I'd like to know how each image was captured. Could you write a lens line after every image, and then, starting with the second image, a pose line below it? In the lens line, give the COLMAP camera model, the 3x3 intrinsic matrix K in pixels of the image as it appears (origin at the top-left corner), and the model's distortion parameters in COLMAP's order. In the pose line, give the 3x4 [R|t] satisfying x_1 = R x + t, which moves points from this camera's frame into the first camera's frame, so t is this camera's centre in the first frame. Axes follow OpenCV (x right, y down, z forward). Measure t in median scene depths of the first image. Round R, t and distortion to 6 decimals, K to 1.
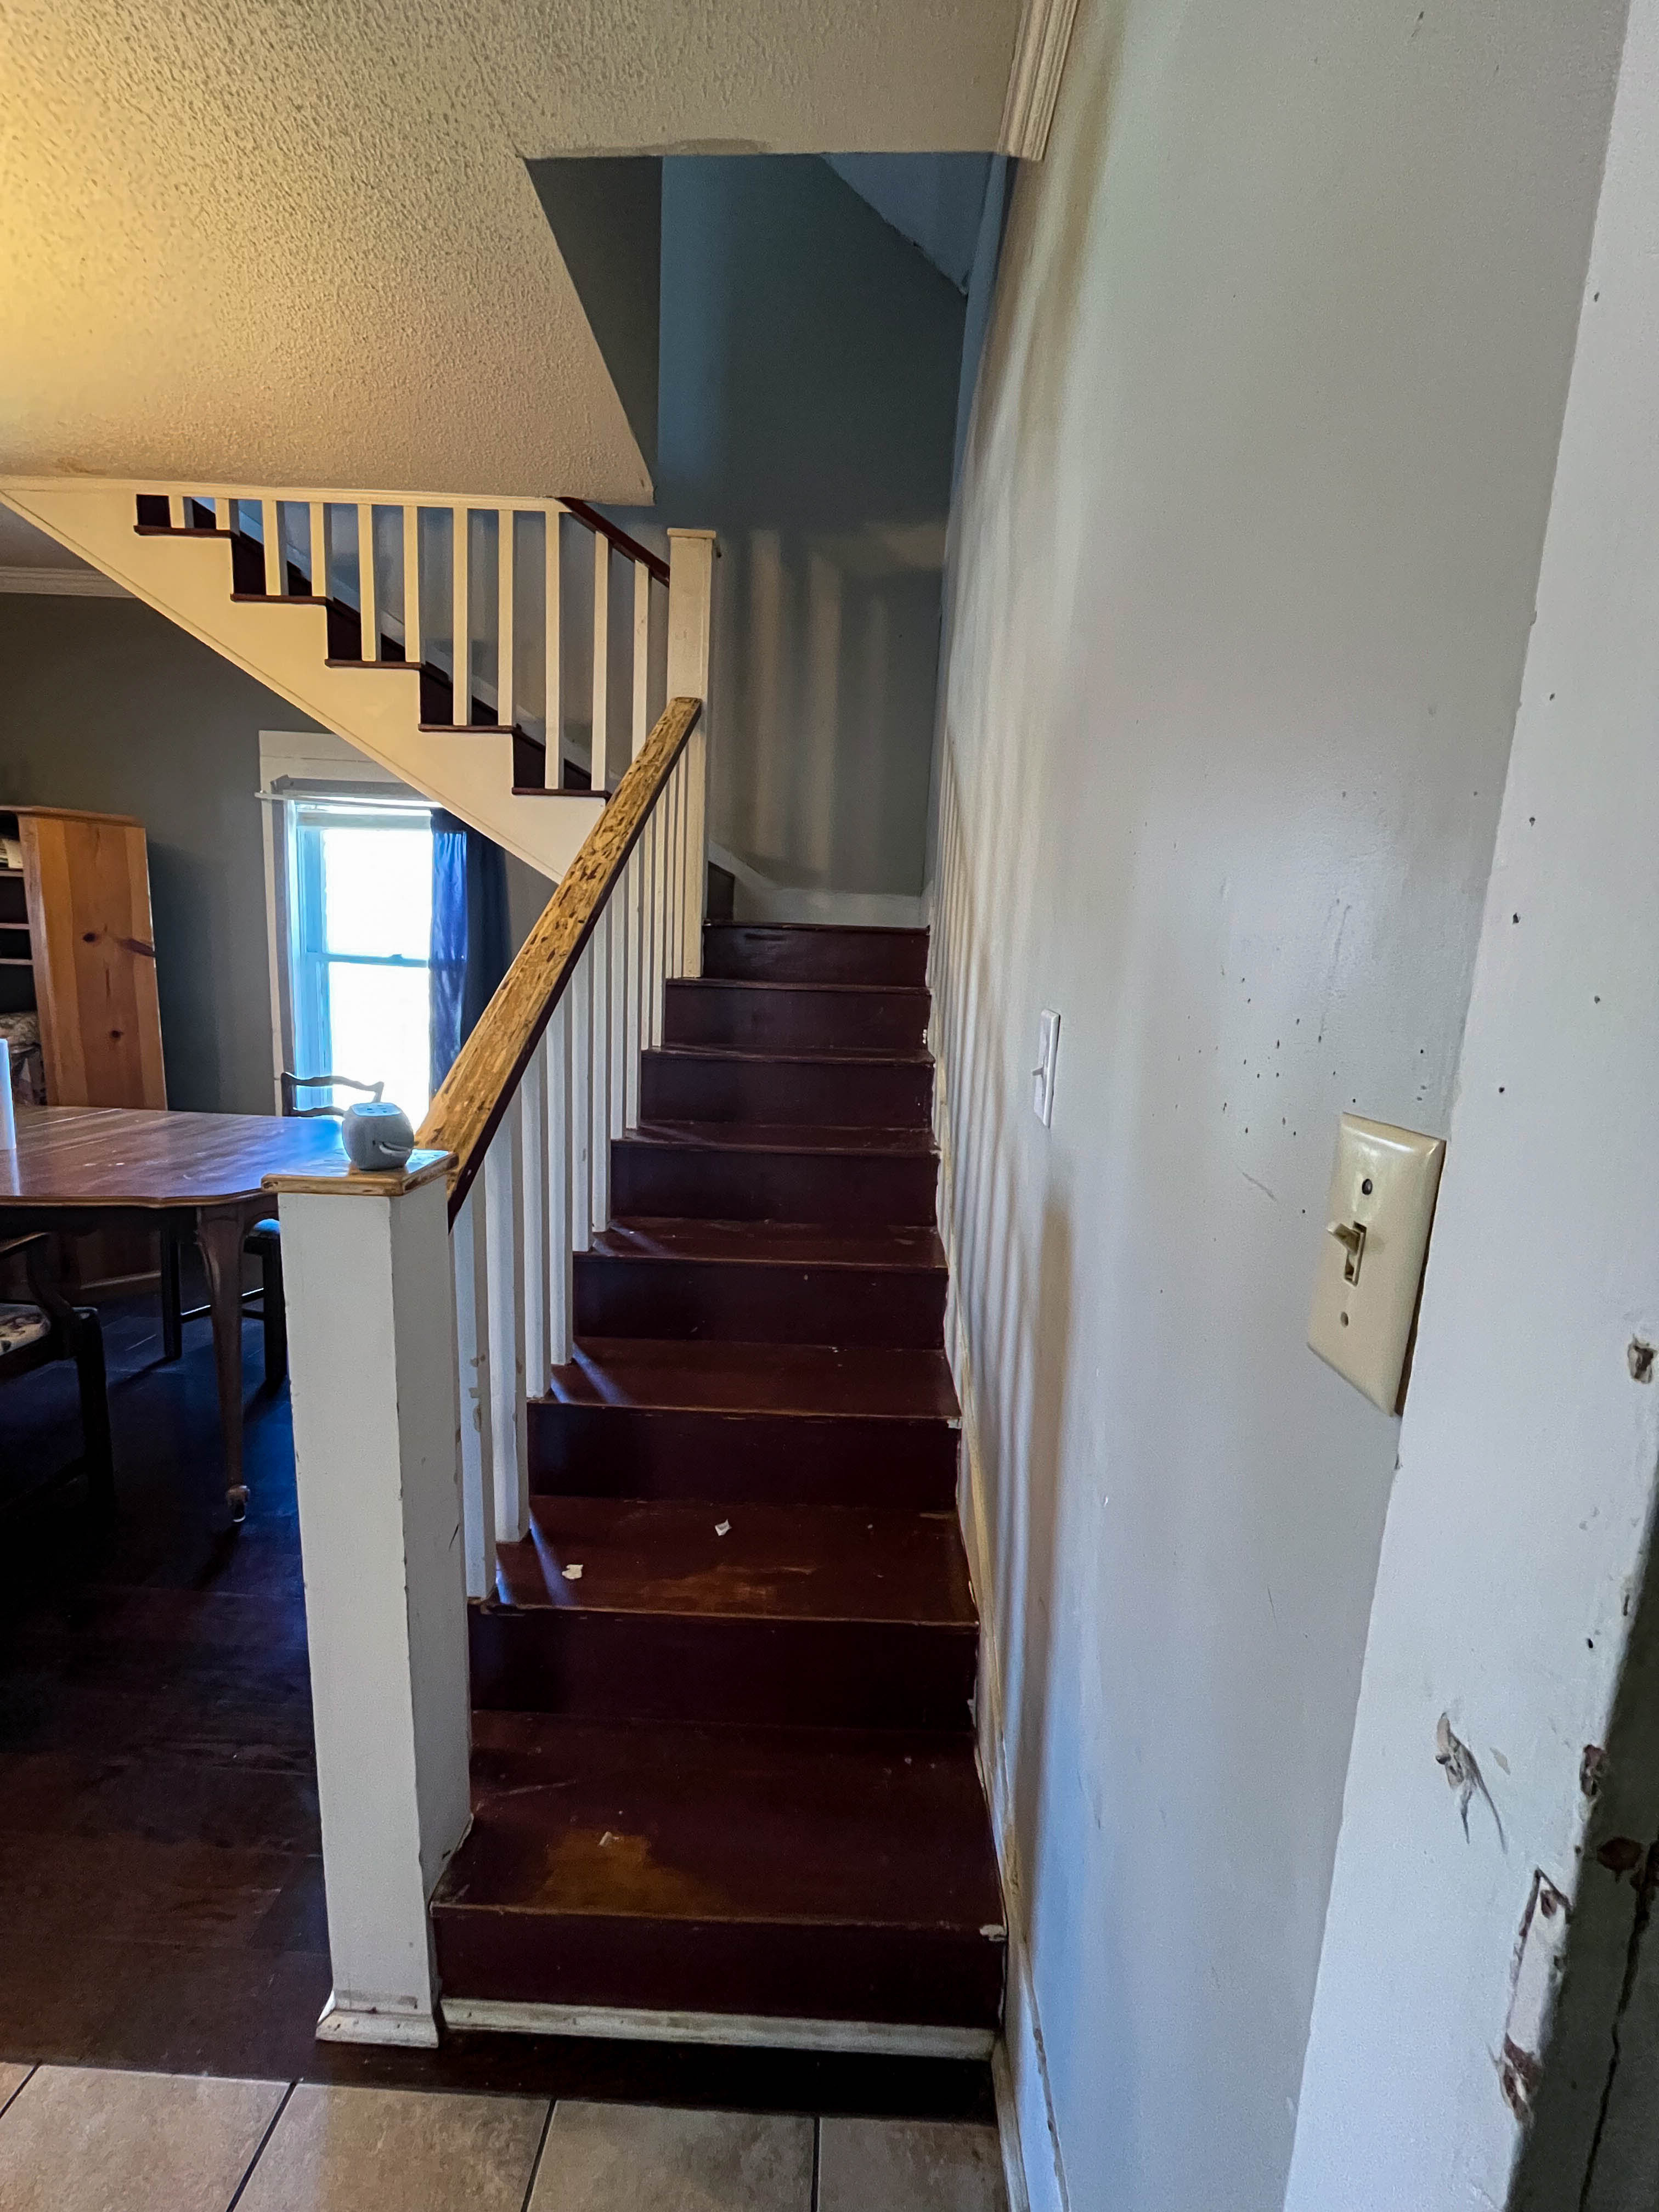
lens RADIAL K [[900.9, 0, 809.3], [0, 900.9, 1103.1], [0, 0, 1]] dist [-0.001918, -0.000099]
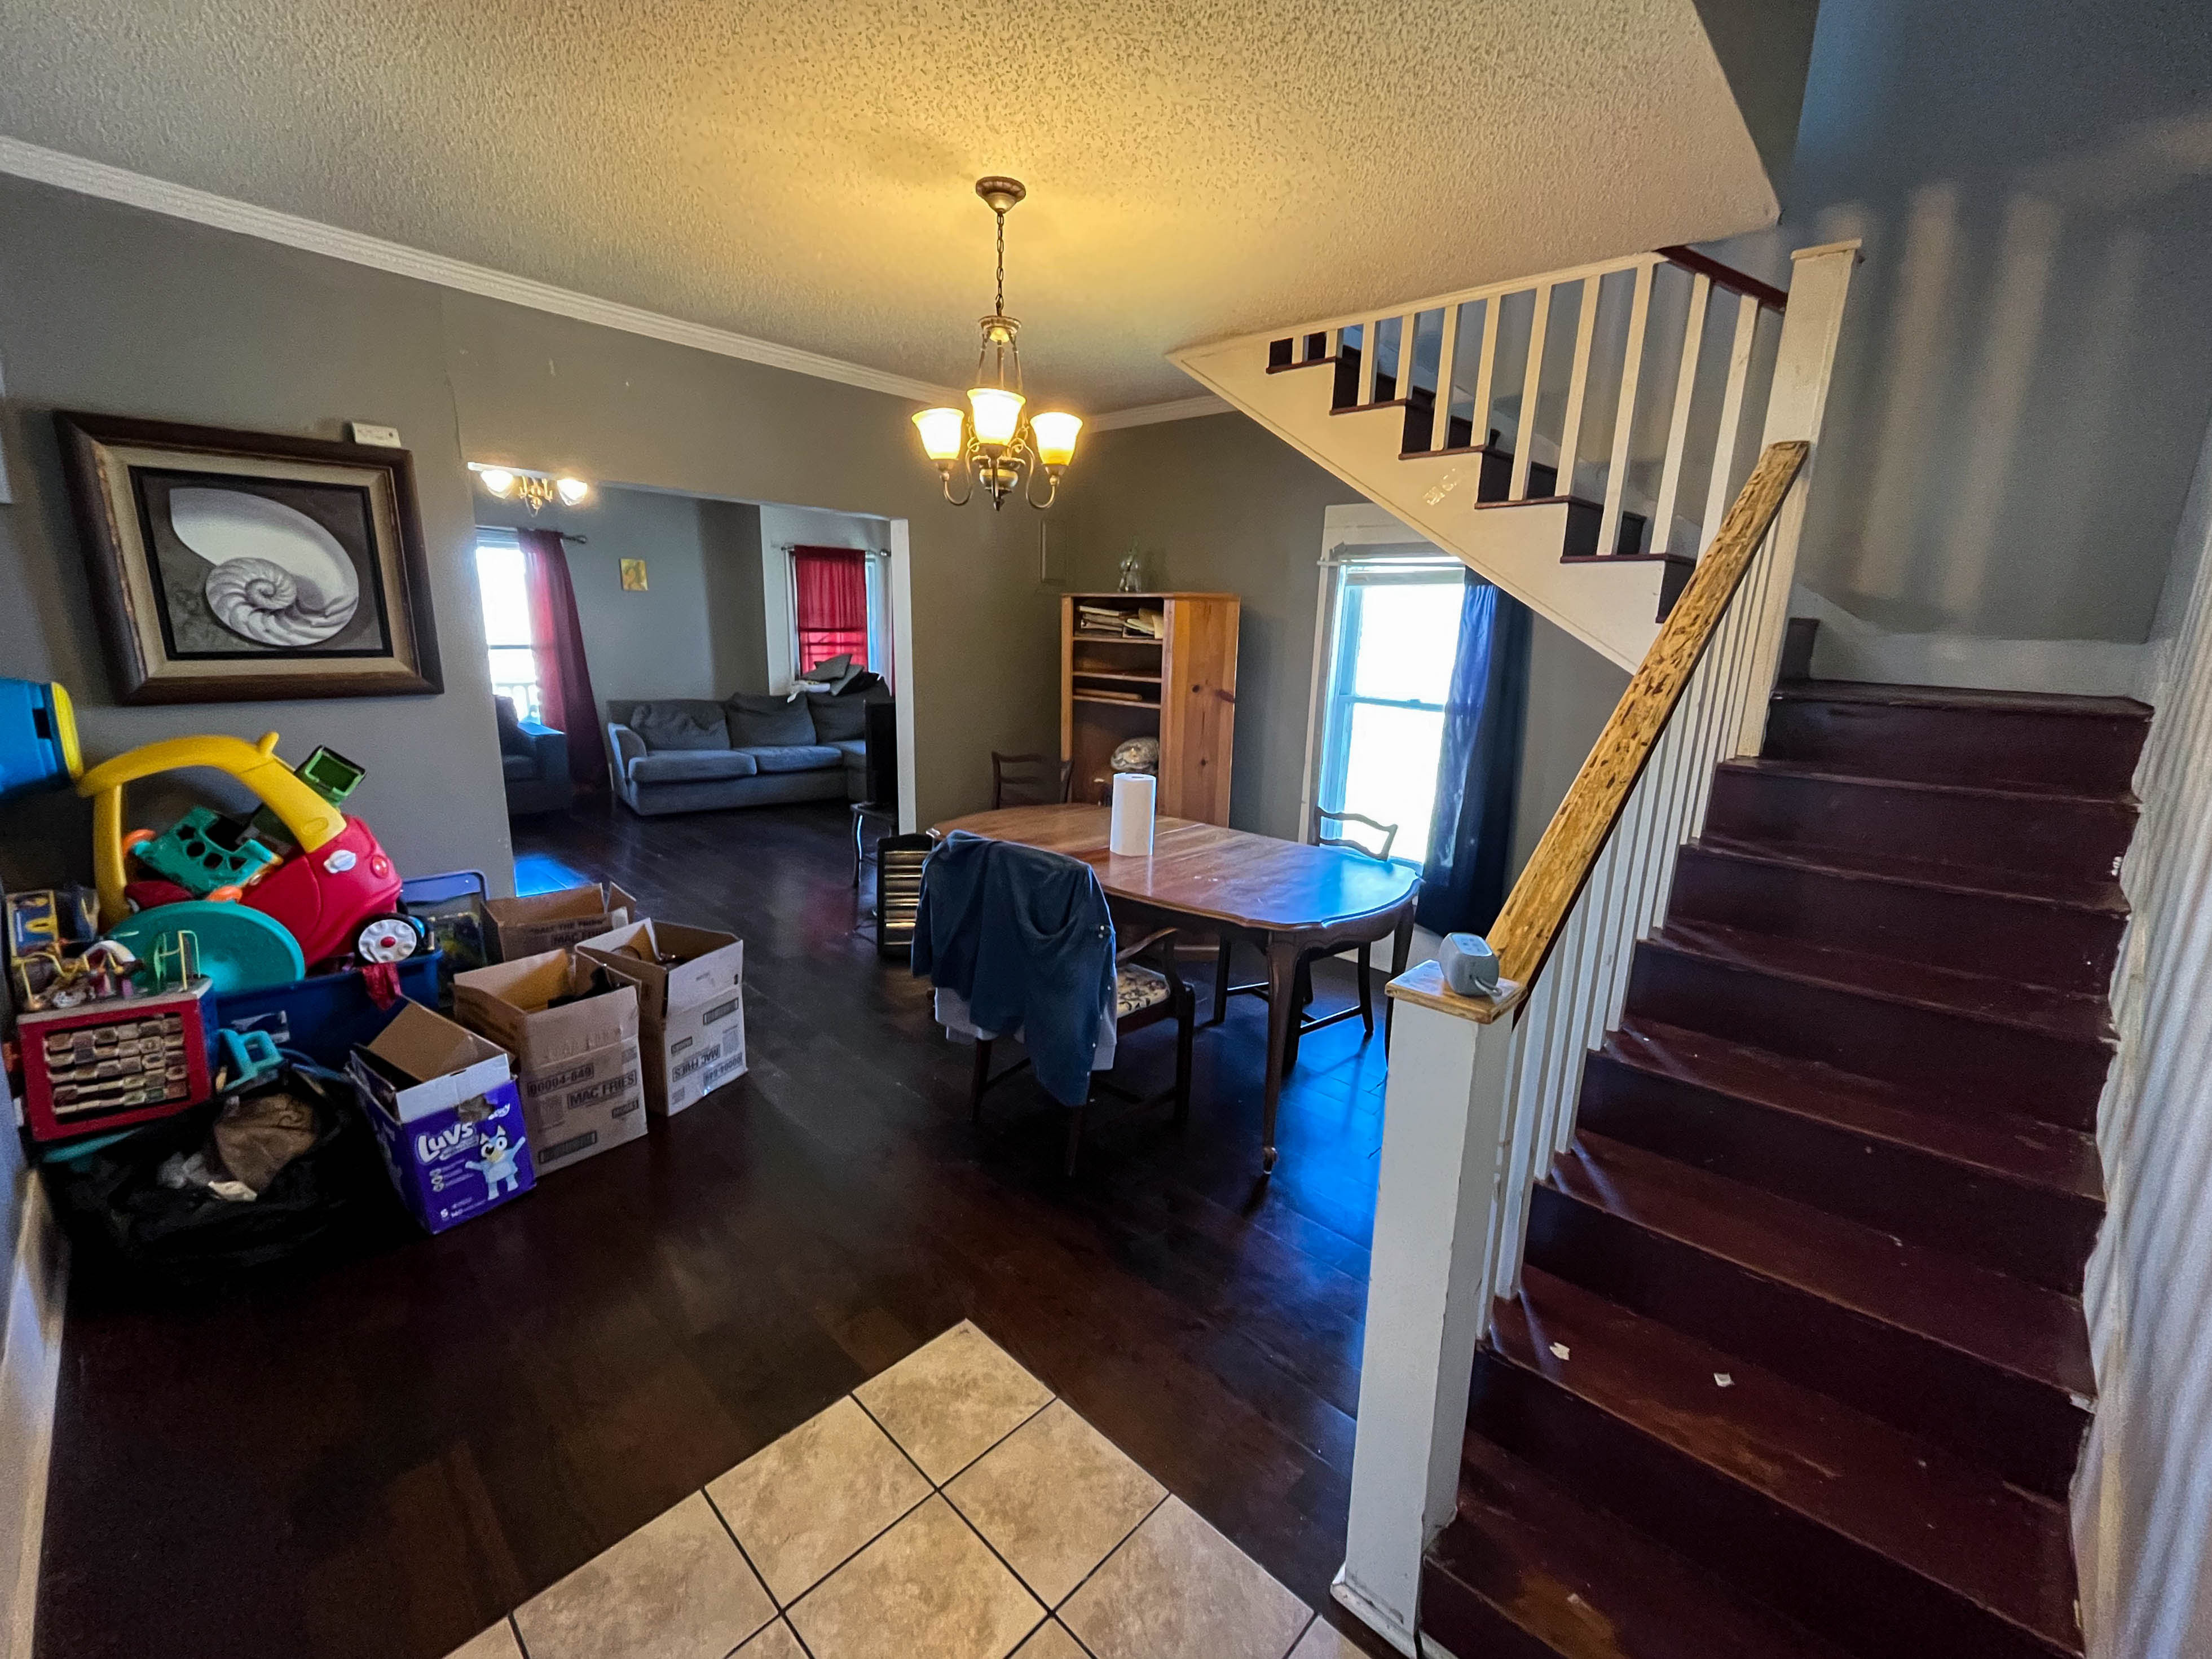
lens RADIAL K [[901.0, 0, 1106.4], [0, 901.0, 833.8], [0, 0, 1]] dist [-0.001918, -0.000099]
pose [[0.752001, 0.124417, -0.647313, -0.022789], [-0.104773, 0.992102, 0.068969, -0.065310], [0.650782, 0.015956, 0.759097, -0.108676]]
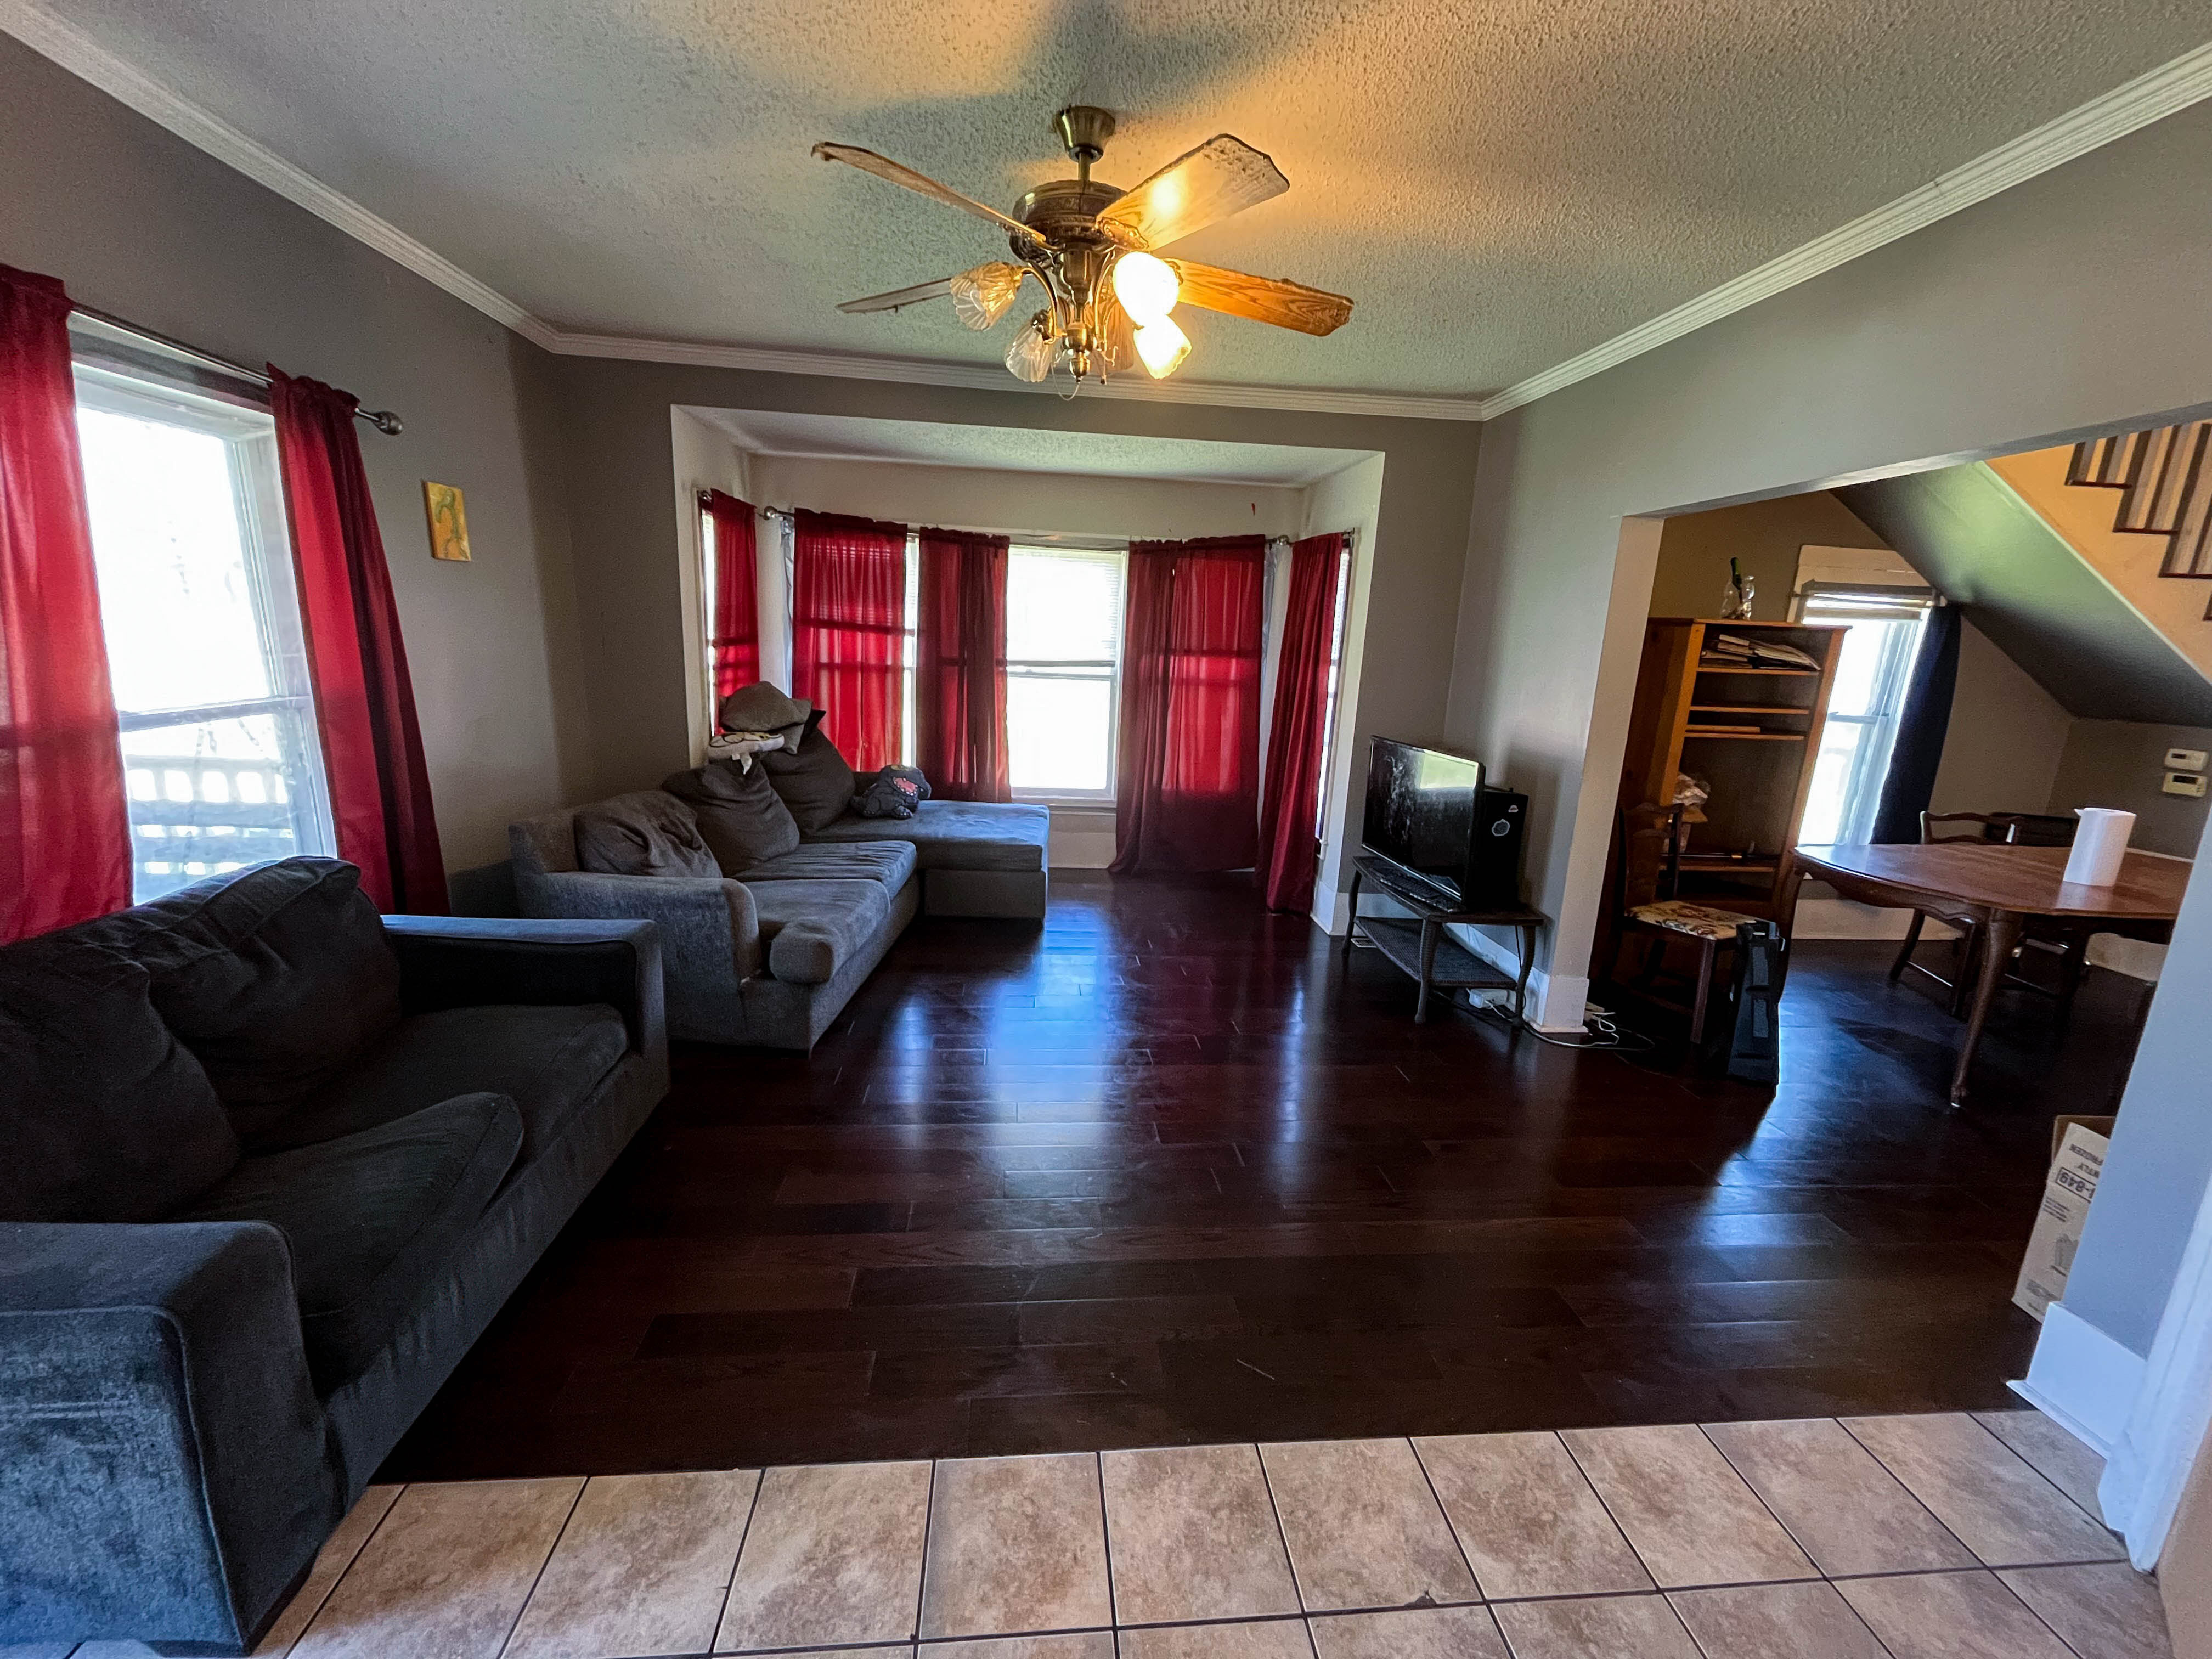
lens RADIAL K [[900.9, 0, 1099.3], [0, 900.9, 827.5], [0, 0, 1]] dist [-0.001918, -0.000099]
pose [[0.992951, -0.037927, 0.112295, -2.501546], [0.031736, 0.997903, 0.056413, -0.164403], [-0.114199, -0.052452, 0.992072, -0.249110]]
